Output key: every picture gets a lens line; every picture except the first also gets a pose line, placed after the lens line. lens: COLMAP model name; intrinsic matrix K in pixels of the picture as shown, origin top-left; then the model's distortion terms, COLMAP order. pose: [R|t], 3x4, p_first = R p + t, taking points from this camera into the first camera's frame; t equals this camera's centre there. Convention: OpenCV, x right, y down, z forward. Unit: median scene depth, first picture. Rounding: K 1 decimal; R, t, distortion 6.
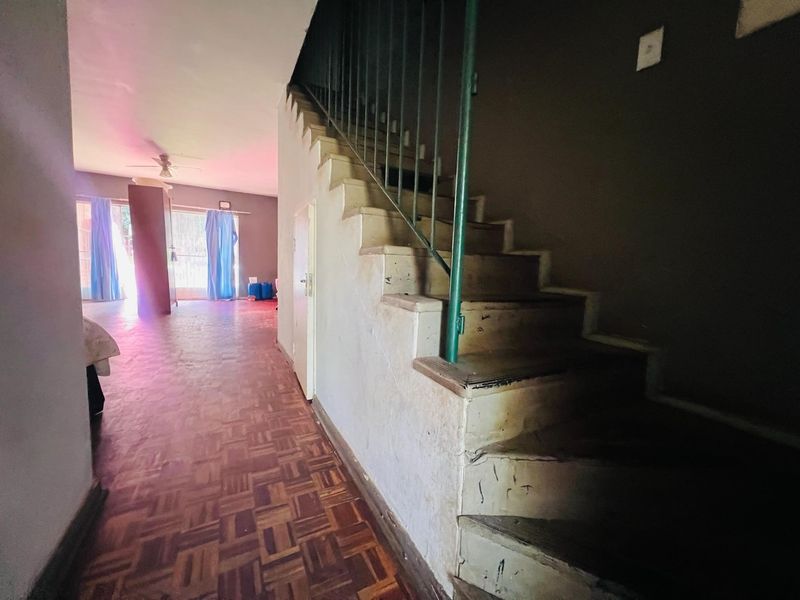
lens RADIAL K [[321.5, 0, 402.2], [0, 321.5, 298.8], [0, 0, 1]] dist [-0.002257, 0.000511]
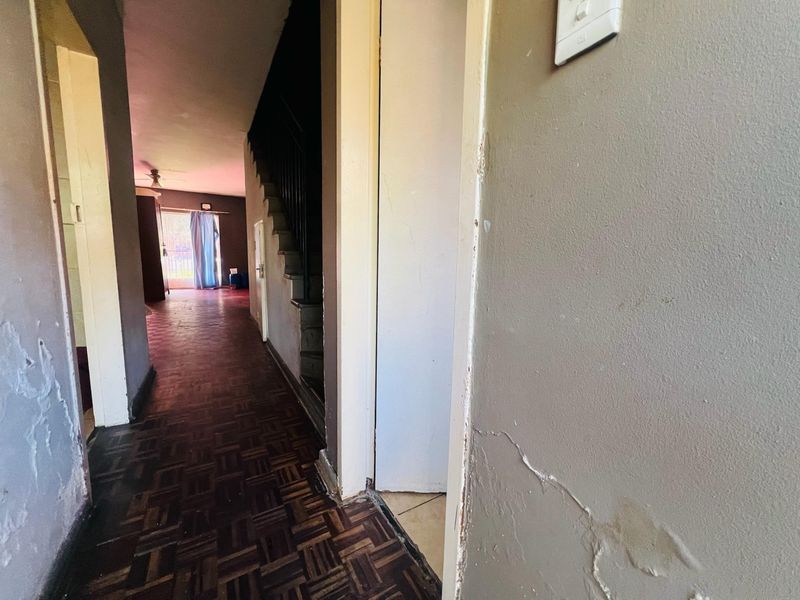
lens RADIAL K [[321.5, 0, 398.8], [0, 321.5, 299.5], [0, 0, 1]] dist [-0.002257, 0.000511]
pose [[0.999374, -0.022787, 0.027052, 0.130075], [0.021801, 0.999107, 0.036205, 0.020435], [-0.027853, -0.035592, 0.998978, -0.237523]]
